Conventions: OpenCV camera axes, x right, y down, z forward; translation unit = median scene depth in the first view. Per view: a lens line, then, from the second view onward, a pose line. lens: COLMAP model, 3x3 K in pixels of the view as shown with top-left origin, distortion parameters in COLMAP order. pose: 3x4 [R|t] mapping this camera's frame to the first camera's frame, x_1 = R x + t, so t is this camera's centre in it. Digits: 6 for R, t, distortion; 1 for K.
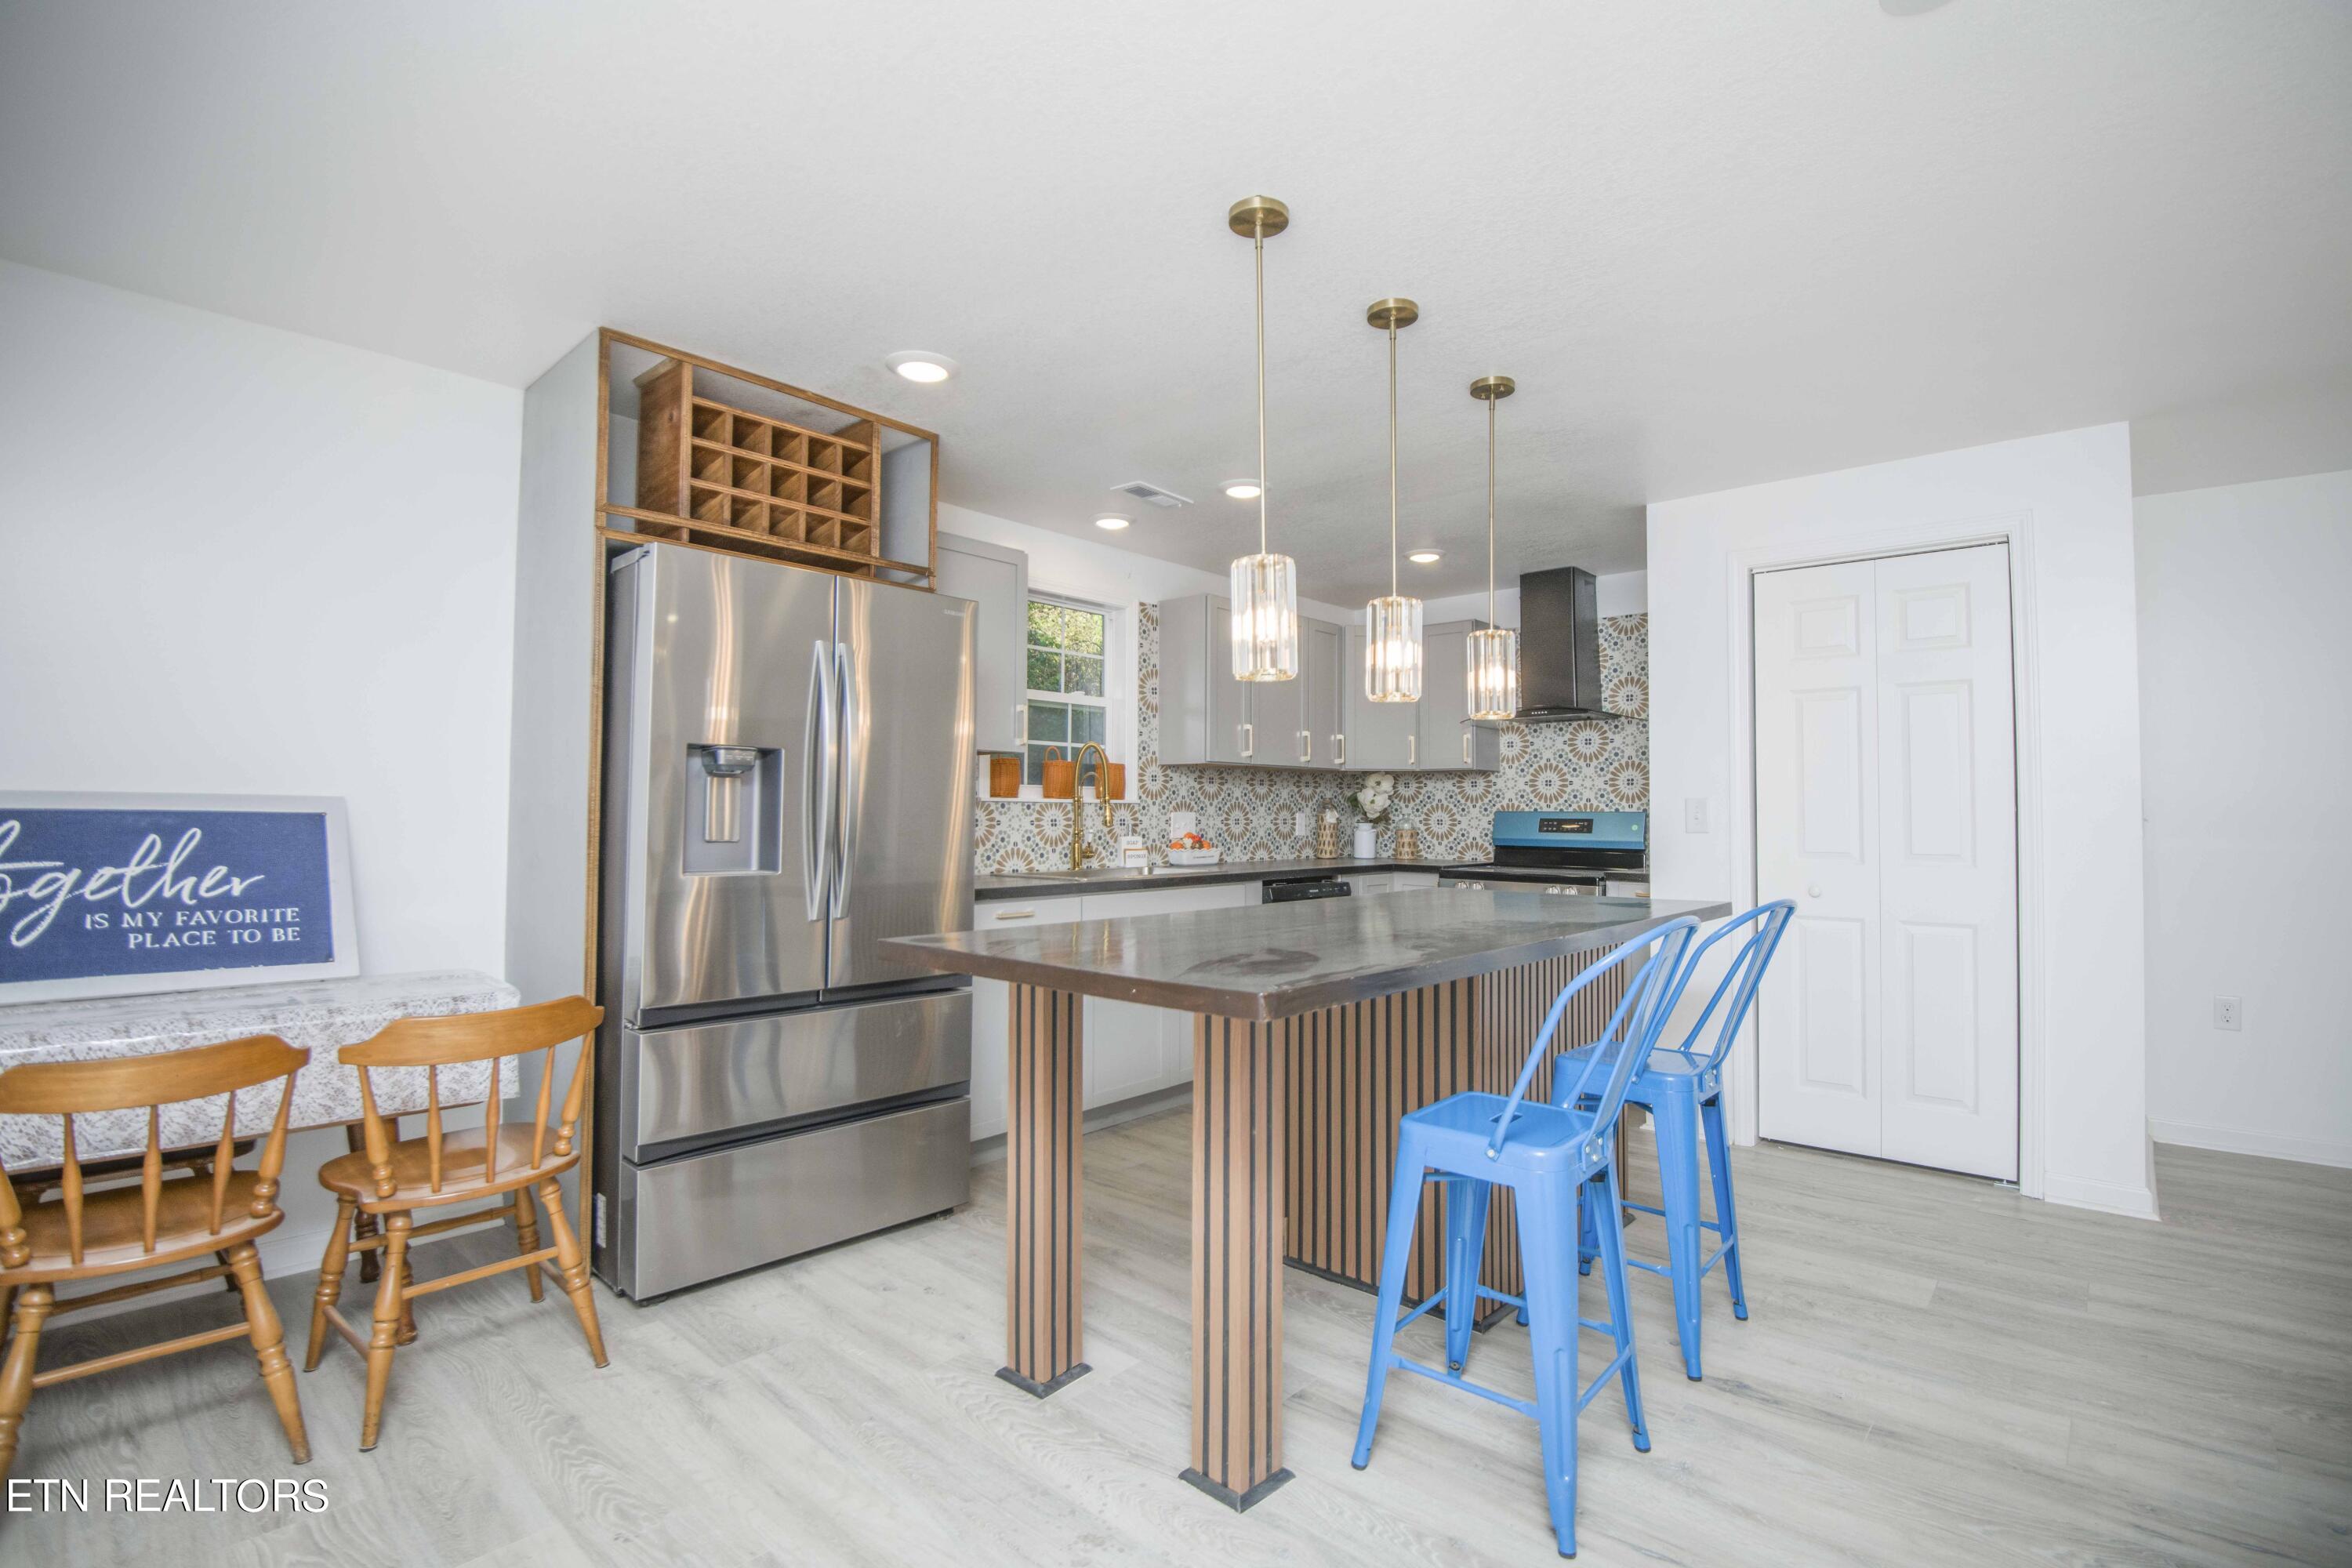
lens RADIAL K [[1066.8, 0, 1205.2], [0, 1066.8, 782.6], [0, 0, 1]] dist [-0.017461, -0.008208]
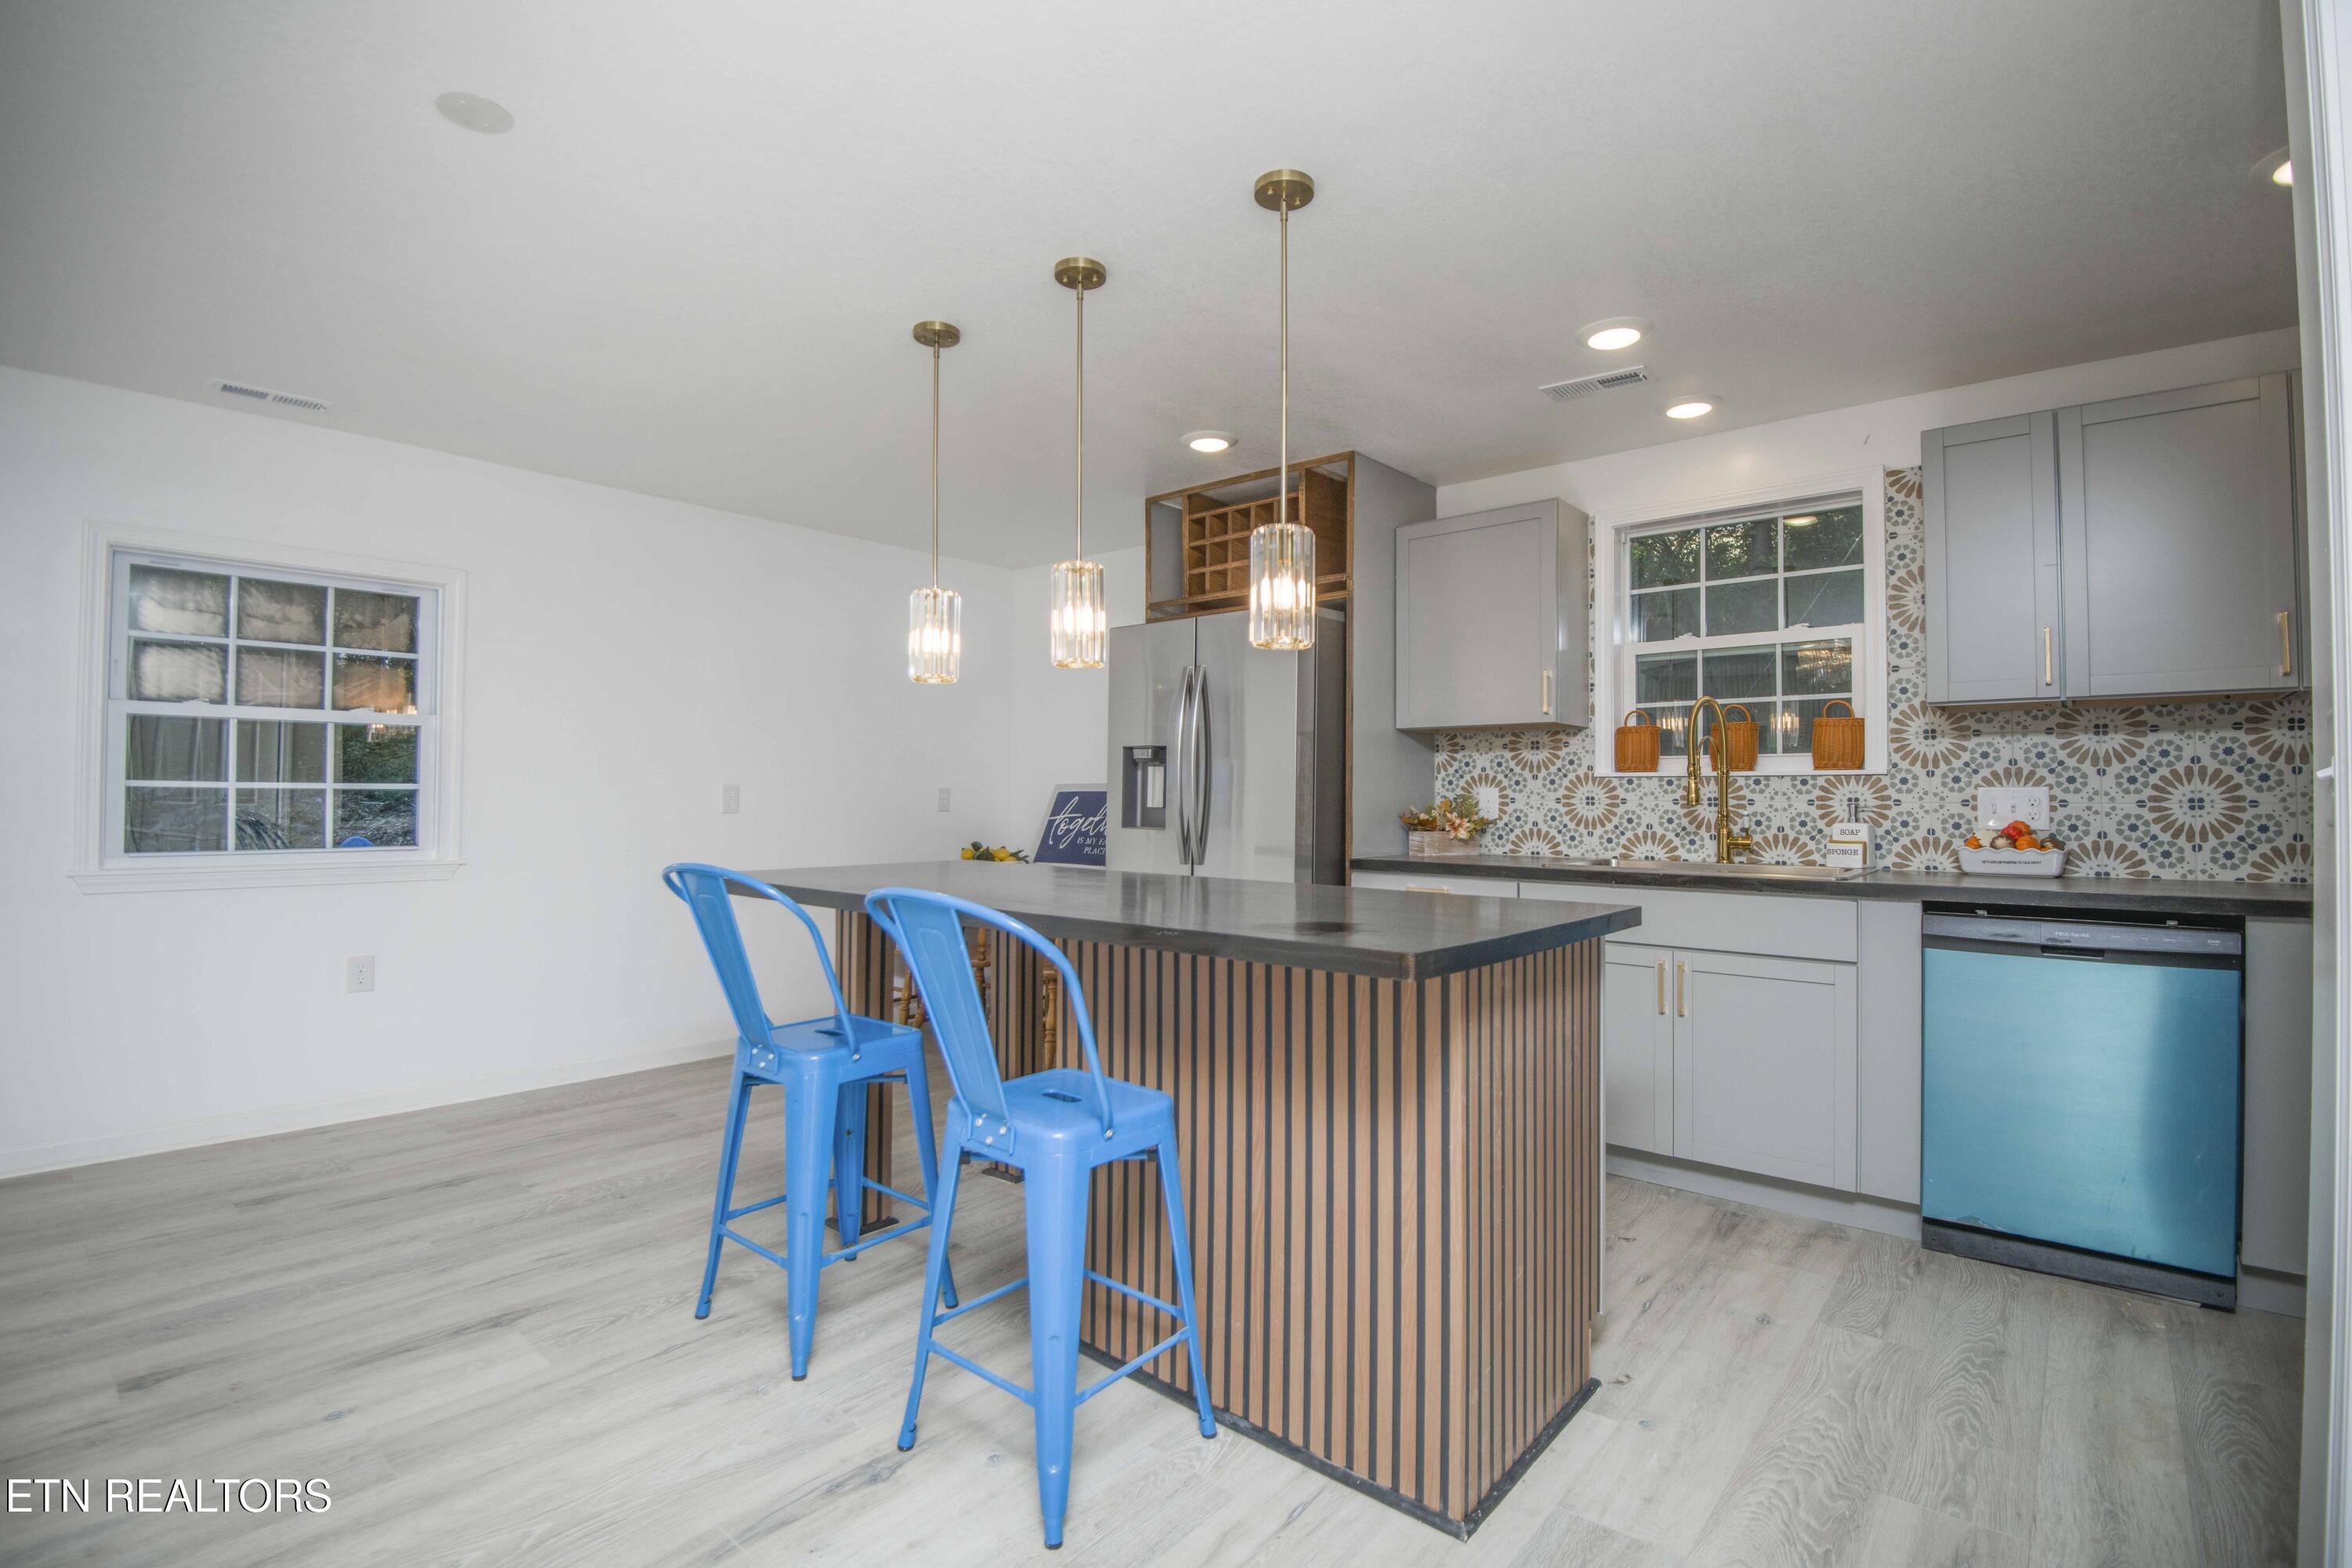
lens RADIAL K [[1058.7, 0, 1170.8], [0, 1058.7, 786.1], [0, 0, 1]] dist [-0.000880, -0.033808]
pose [[0.010524, -0.015322, -0.999827, 0.591379], [0.024760, 0.999580, -0.015057, 0.025768], [0.999638, -0.024598, 0.010899, 0.549605]]
